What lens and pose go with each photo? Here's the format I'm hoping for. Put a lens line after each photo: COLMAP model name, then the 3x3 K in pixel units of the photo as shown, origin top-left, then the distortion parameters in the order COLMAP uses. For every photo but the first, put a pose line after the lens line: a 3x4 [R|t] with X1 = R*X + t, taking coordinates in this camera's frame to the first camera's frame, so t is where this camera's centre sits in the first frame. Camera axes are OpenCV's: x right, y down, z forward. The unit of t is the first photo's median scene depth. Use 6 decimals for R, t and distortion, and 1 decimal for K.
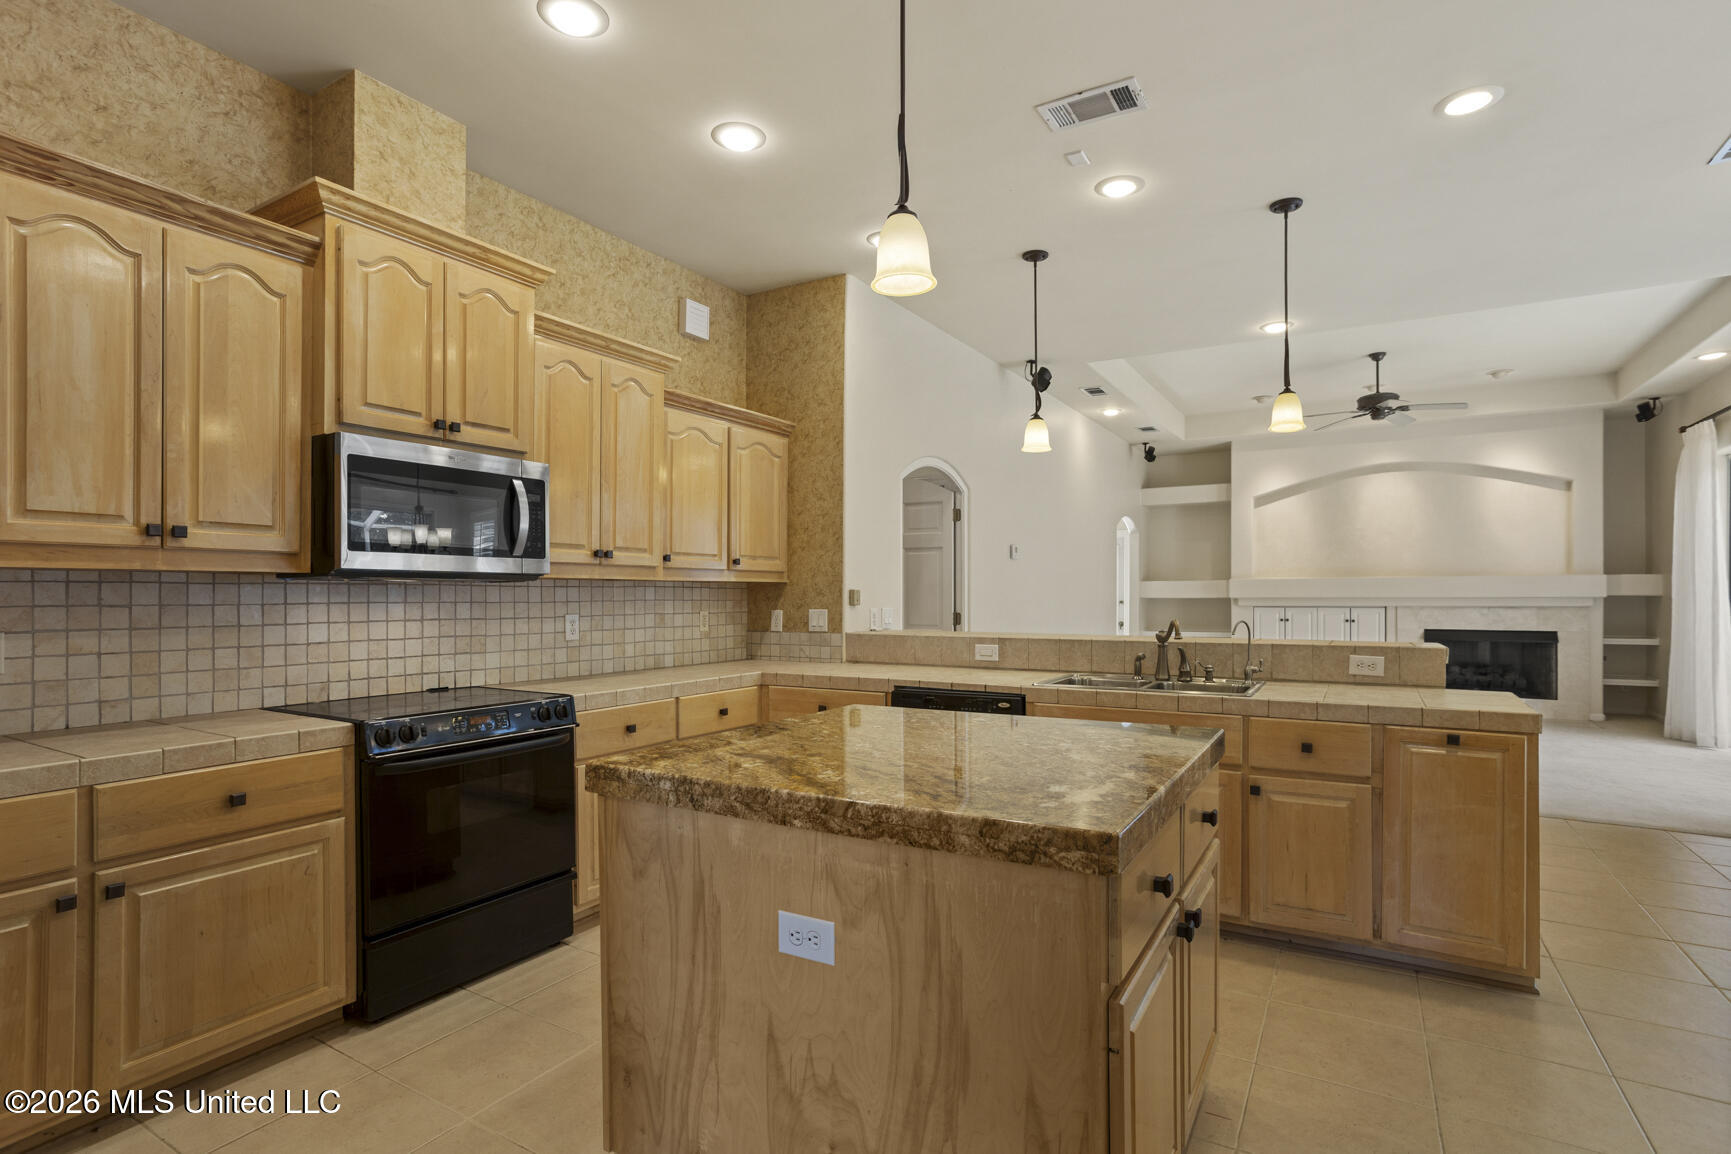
lens RADIAL K [[844.9, 0, 863.0], [0, 844.9, 597.9], [0, 0, 1]] dist [-0.045854, 0.027068]
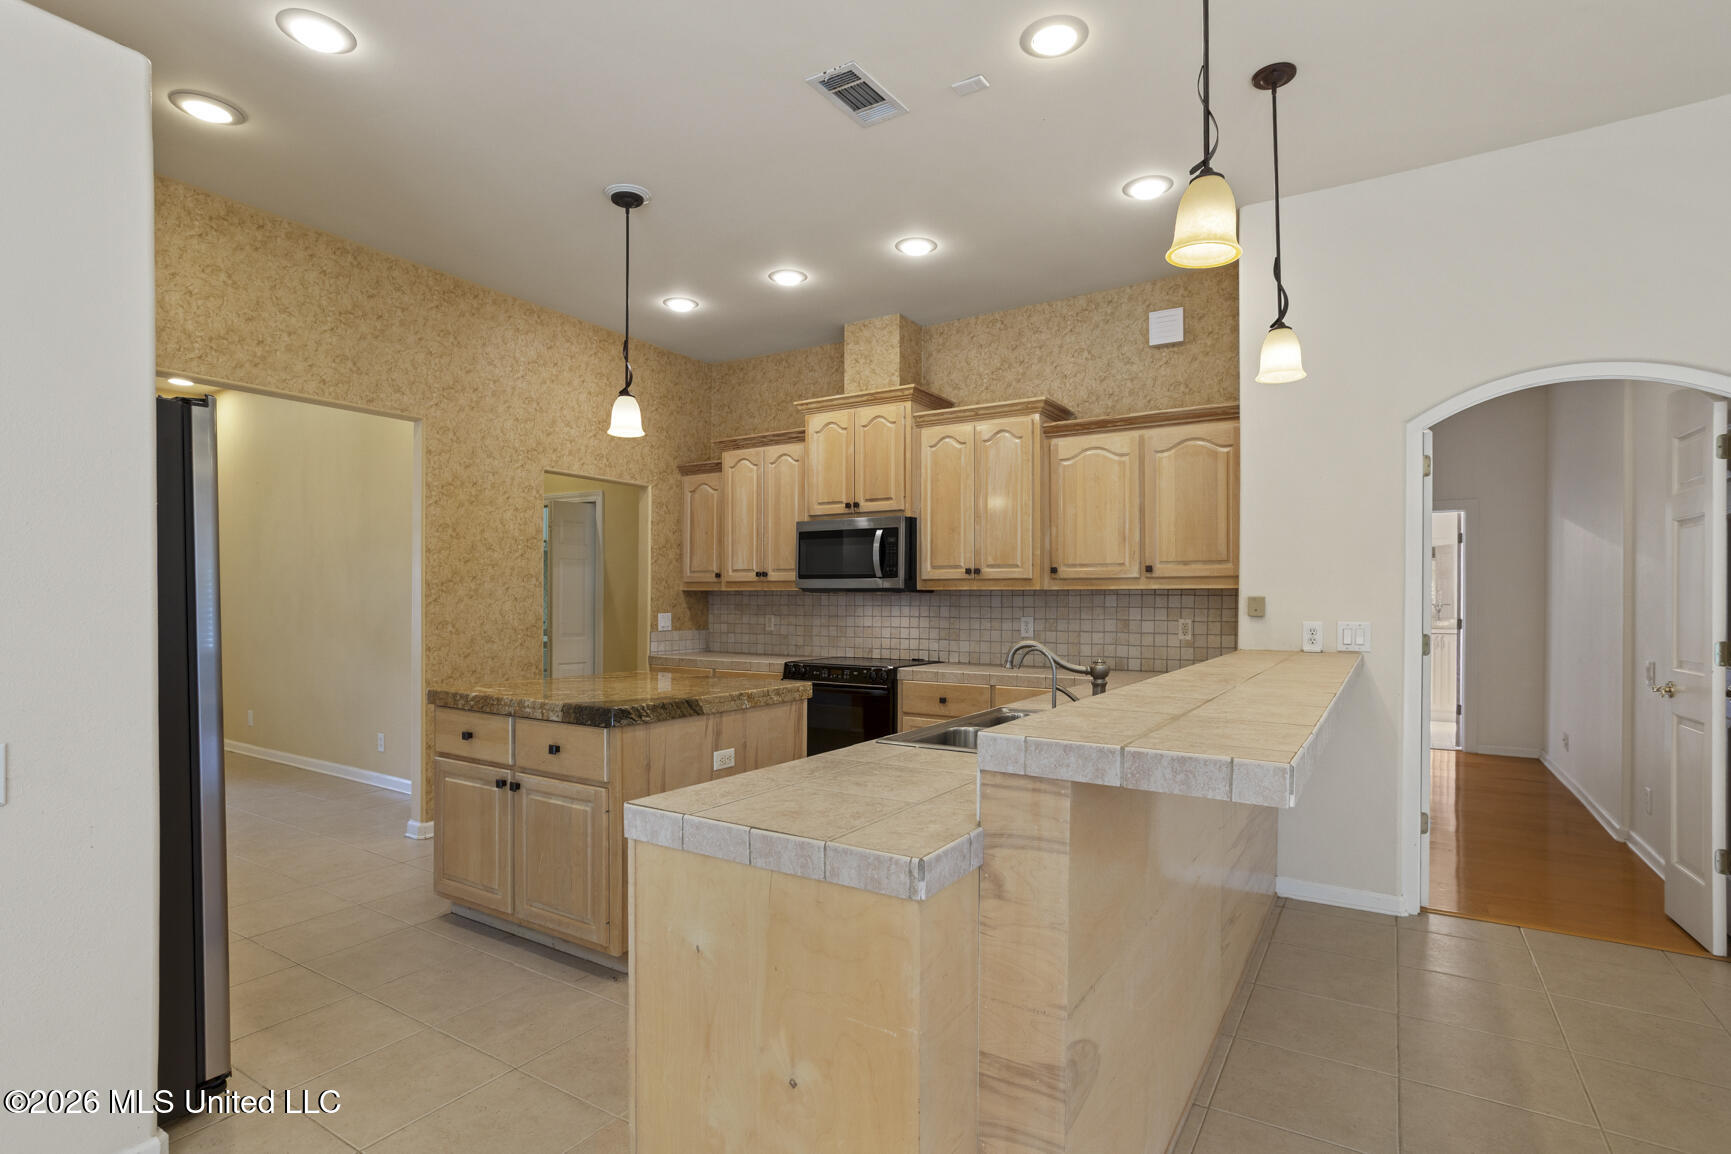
lens RADIAL K [[844.9, 0, 865.1], [0, 844.9, 601.3], [0, 0, 1]] dist [-0.045854, 0.027068]
pose [[-0.013242, 0.002066, -0.999910, 0.777892], [-0.007608, 0.999969, 0.002167, -0.004386], [0.999883, 0.007636, -0.013226, 0.637656]]
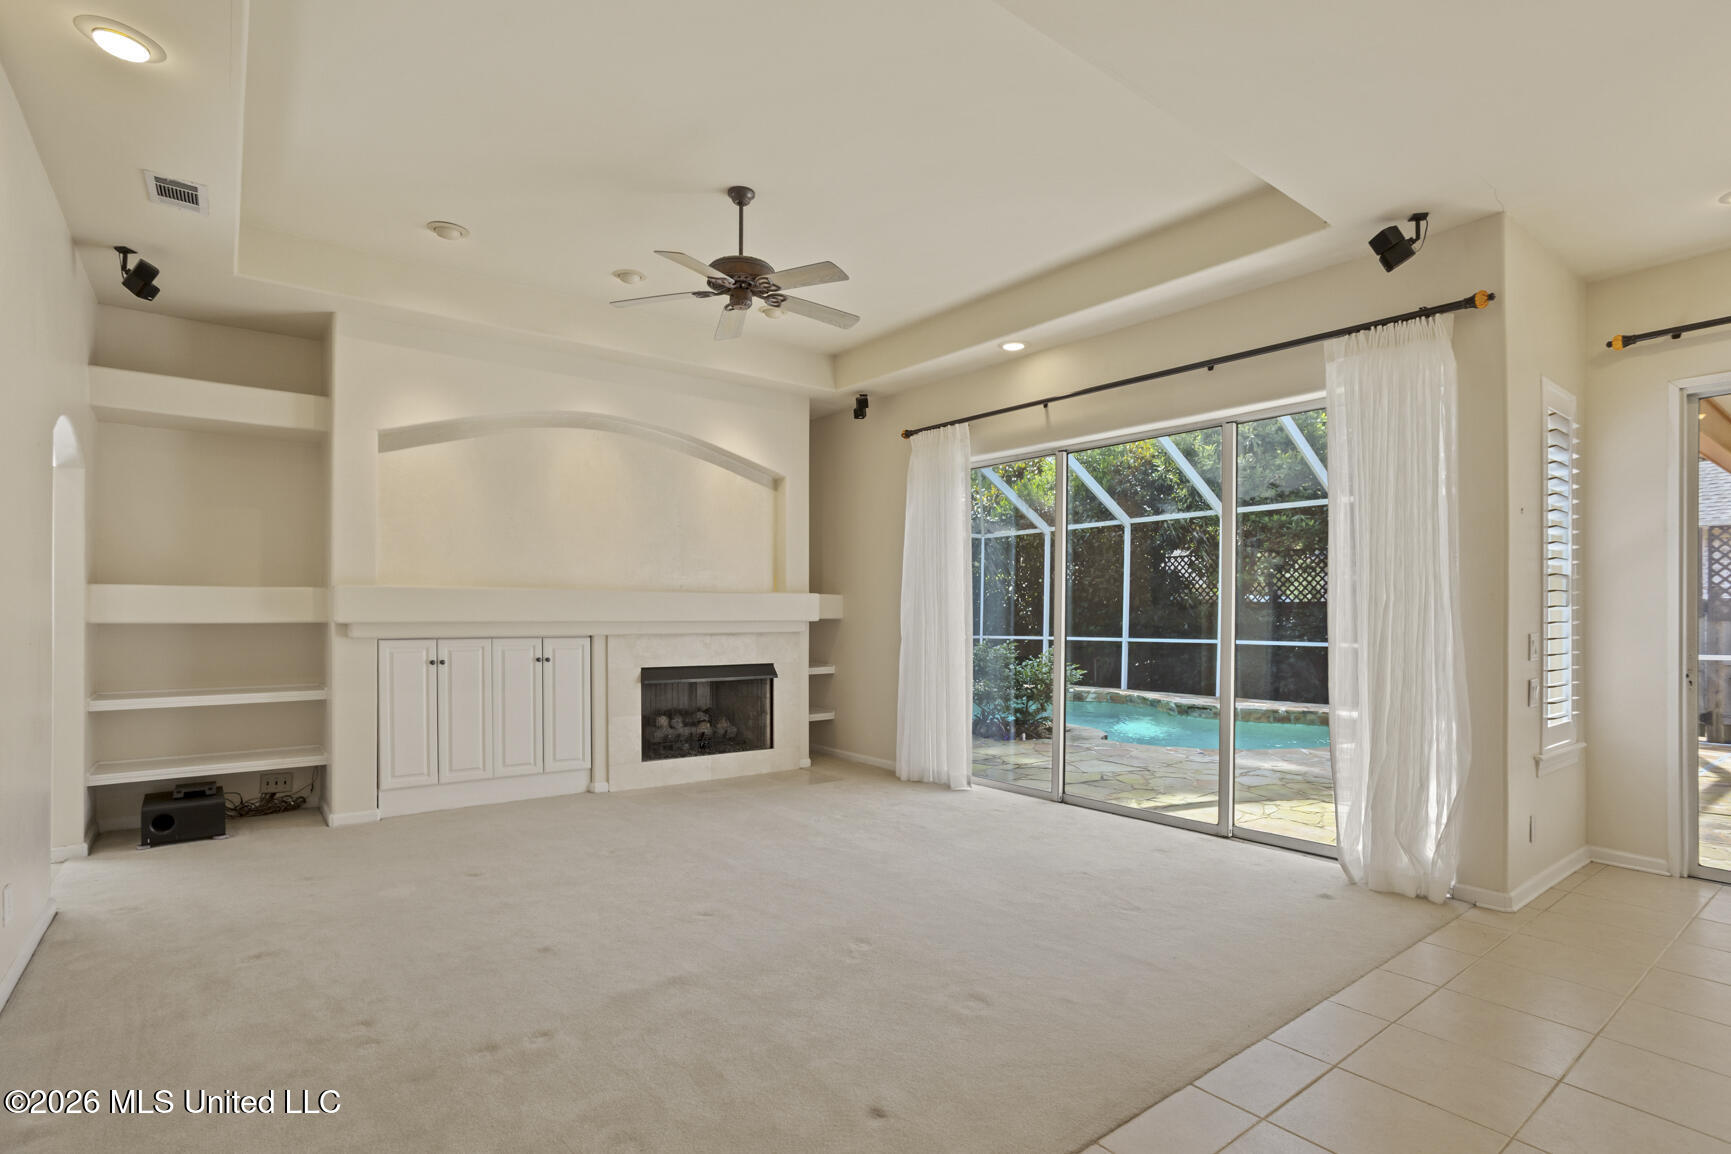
lens RADIAL K [[844.9, 0, 862.3], [0, 844.9, 616.0], [0, 0, 1]] dist [-0.045854, 0.027068]
pose [[0.355693, 0.001438, 0.934602, 0.182747], [0.000995, 0.999998, -0.001917, -0.006136], [-0.934602, 0.001612, 0.355691, 1.117255]]
